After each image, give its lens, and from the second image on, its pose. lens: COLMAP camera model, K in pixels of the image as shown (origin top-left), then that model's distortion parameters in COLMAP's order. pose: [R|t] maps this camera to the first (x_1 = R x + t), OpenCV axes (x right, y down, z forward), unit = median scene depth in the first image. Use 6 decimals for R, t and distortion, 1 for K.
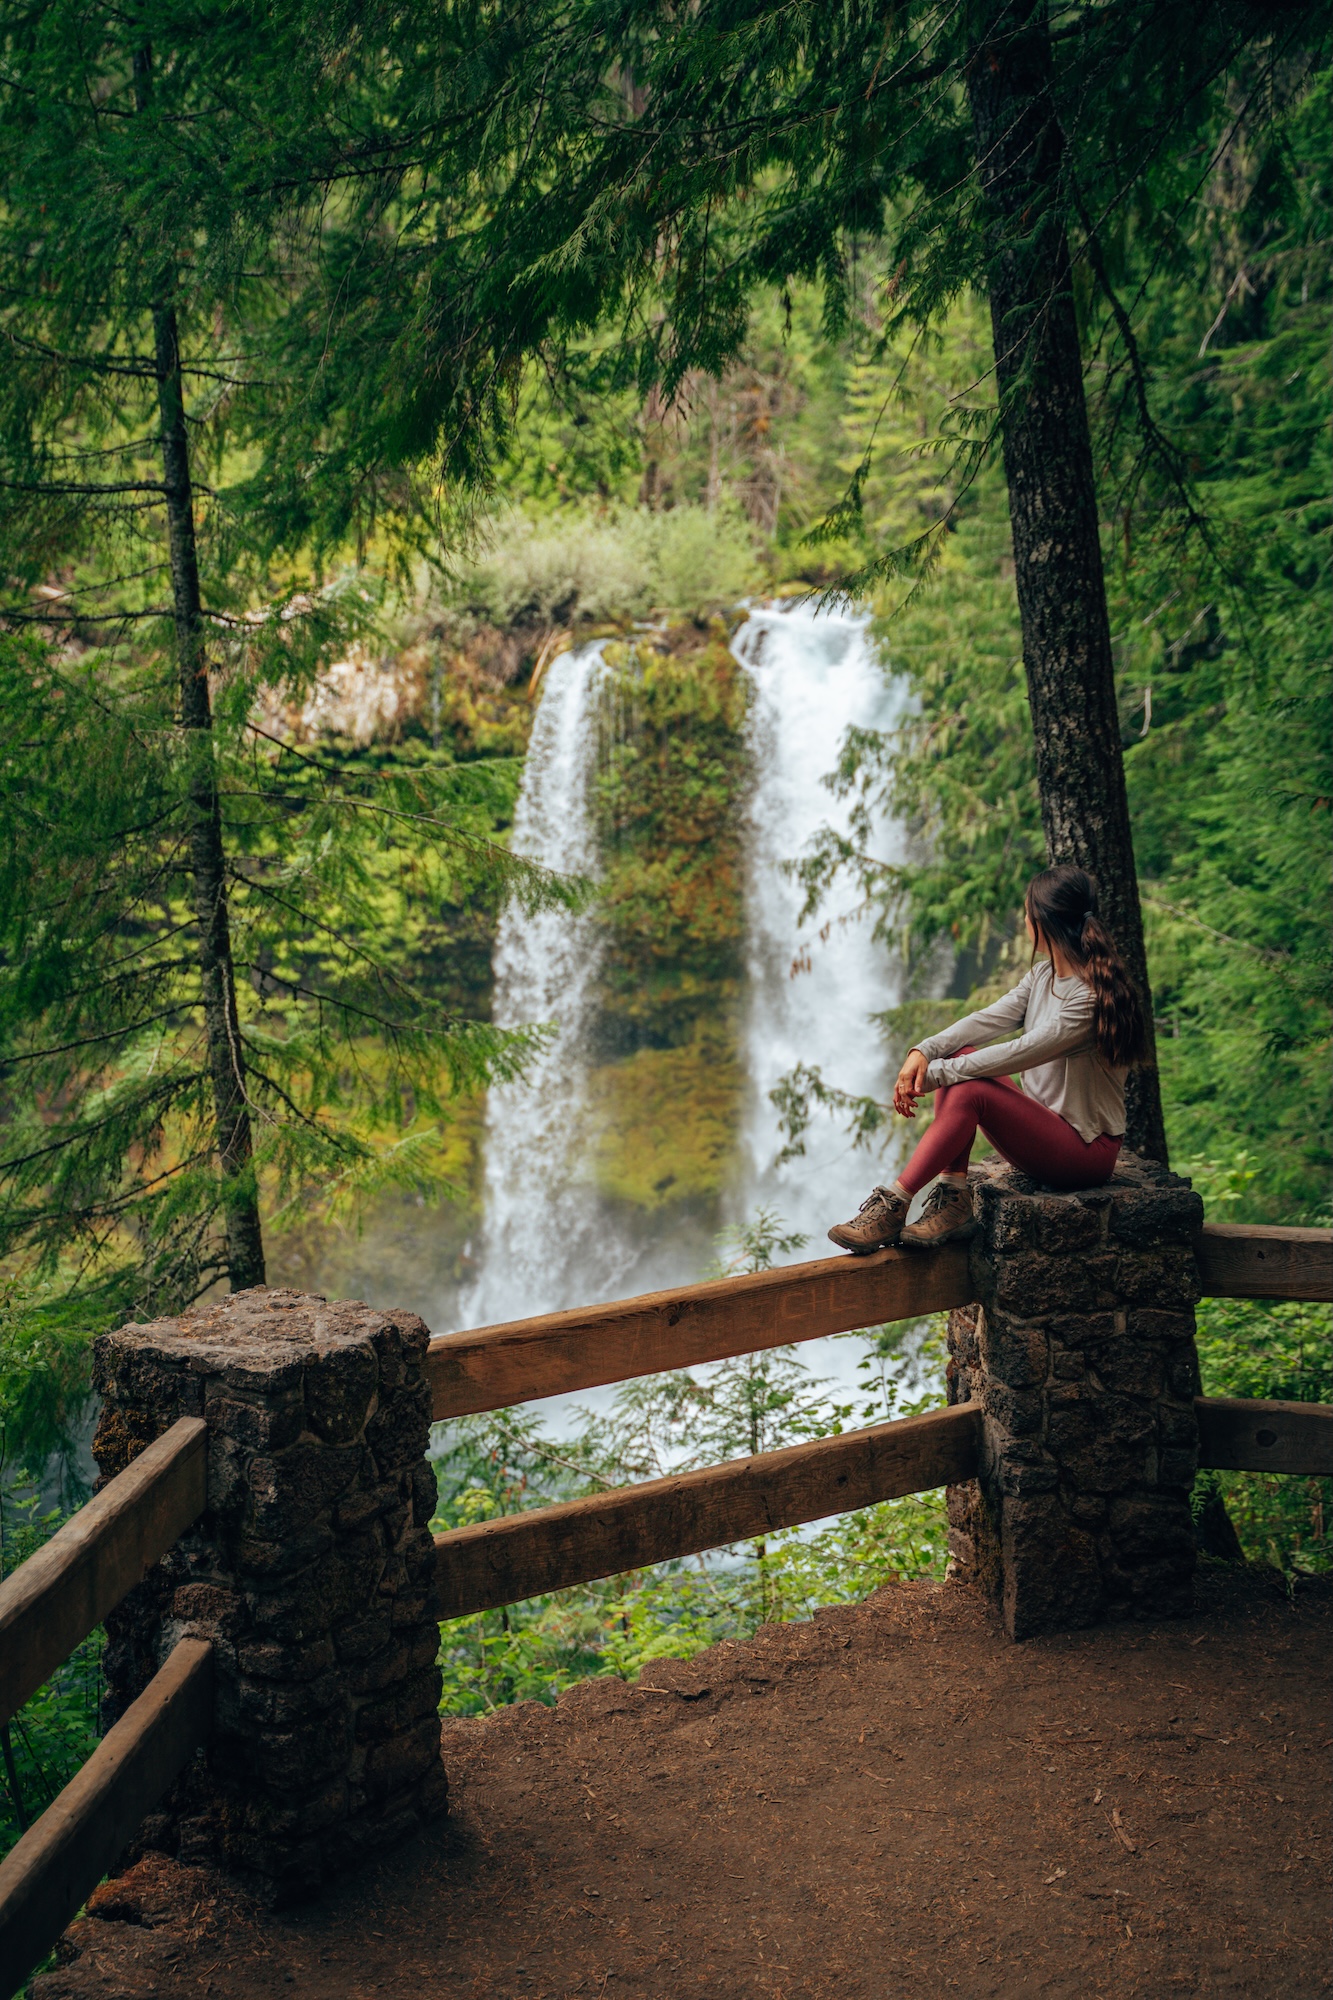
lens RADIAL K [[2699.0, 0, 666.5], [0, 2699.0, 1000.0], [0, 0, 1]] dist [0.012303, 0.003689]
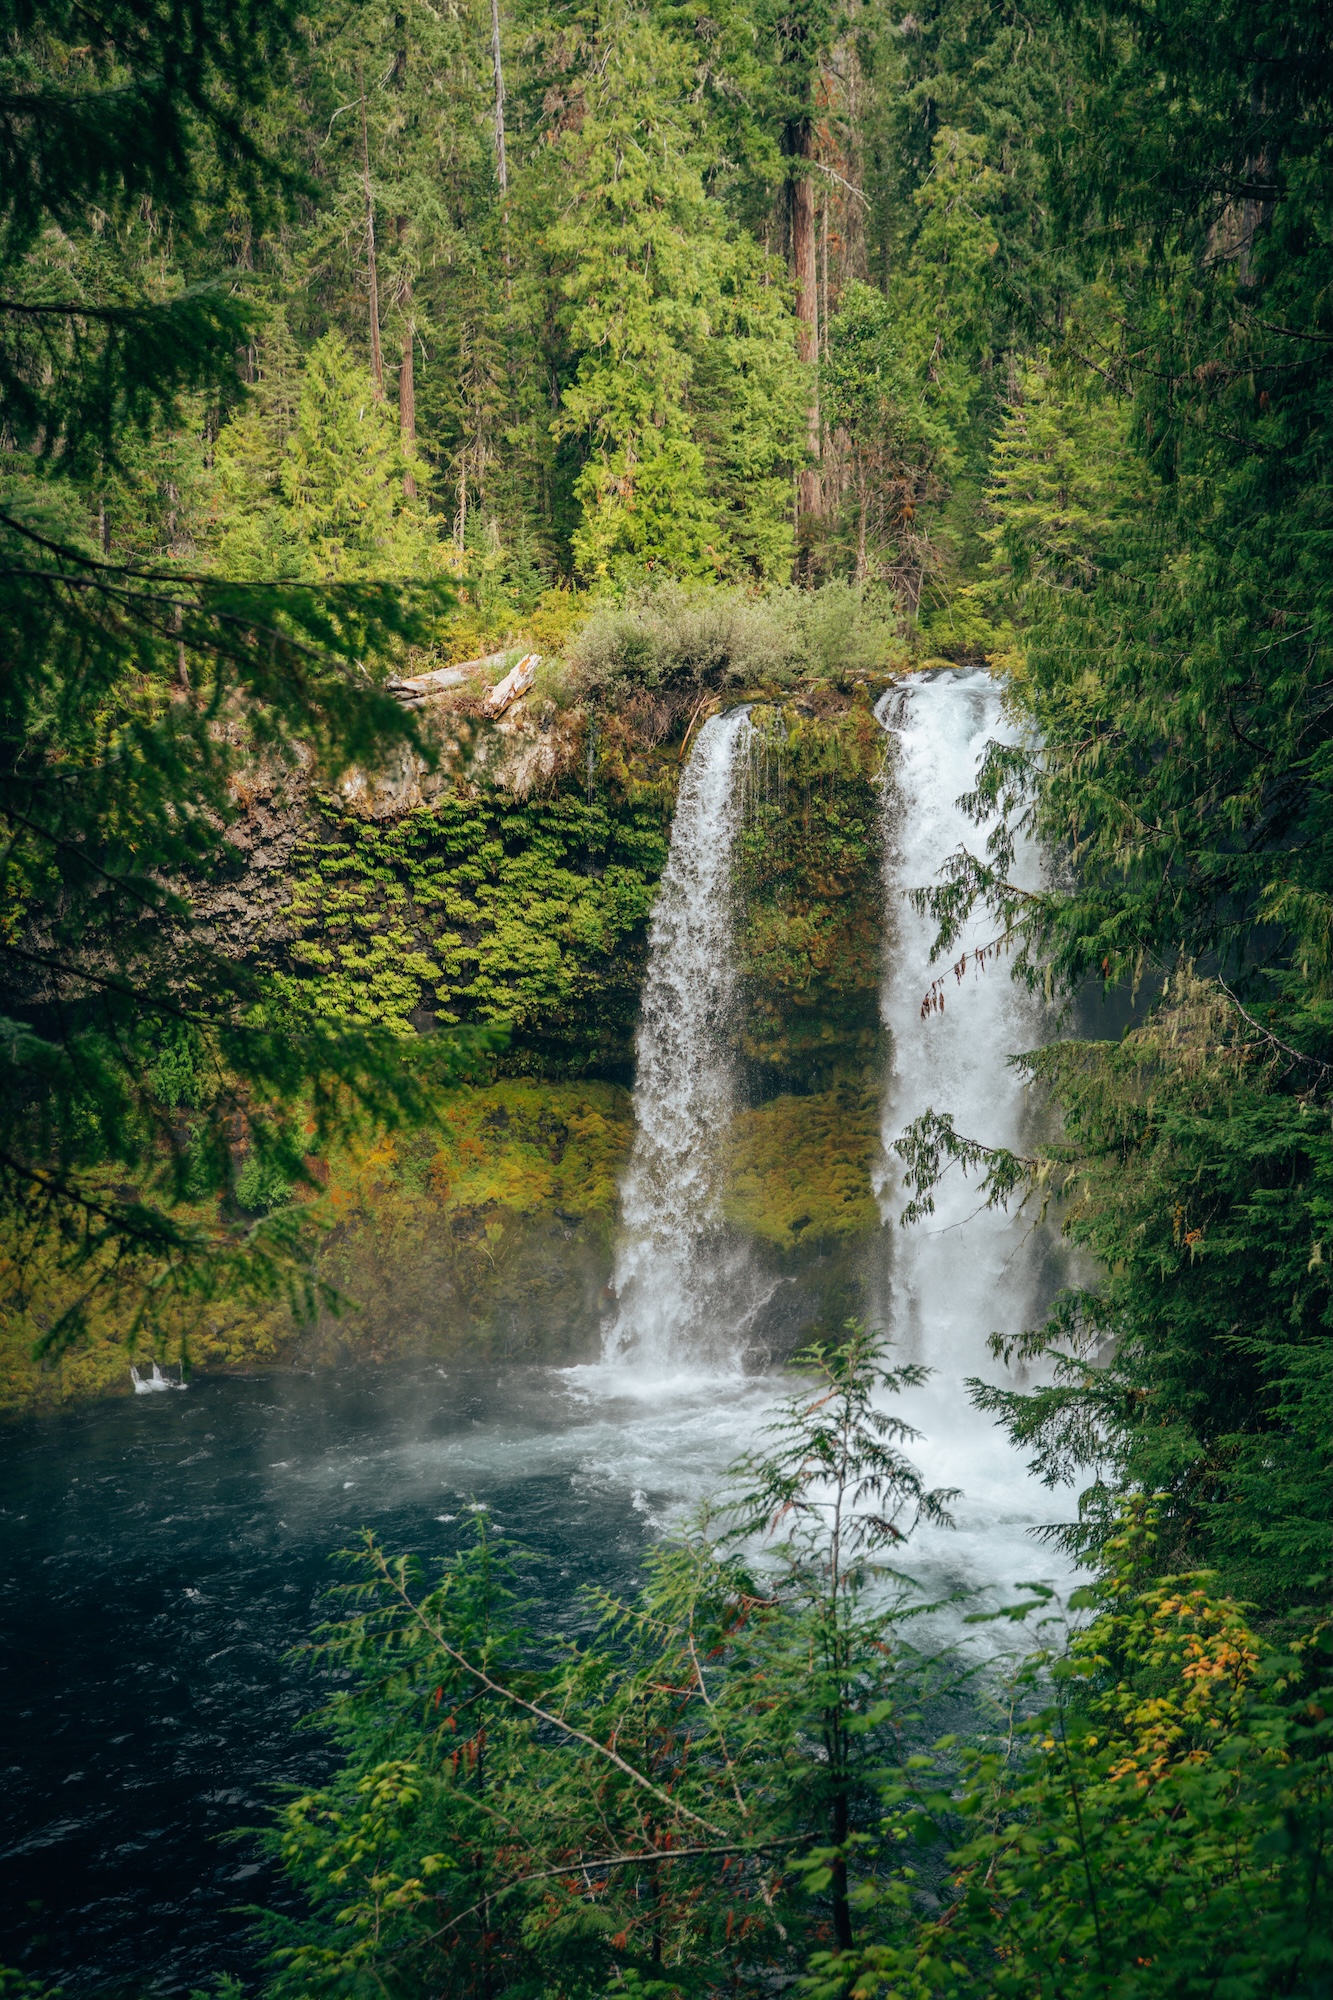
lens RADIAL K [[2250.3, 0, 666.5], [0, 2250.3, 1000.0], [0, 0, 1]] dist [-0.021900, 0.017707]
pose [[0.997328, 0.018611, -0.070637, 0.007597], [-0.020335, 0.999511, -0.023755, 0.003363], [0.070160, 0.025128, 0.997219, 0.130255]]
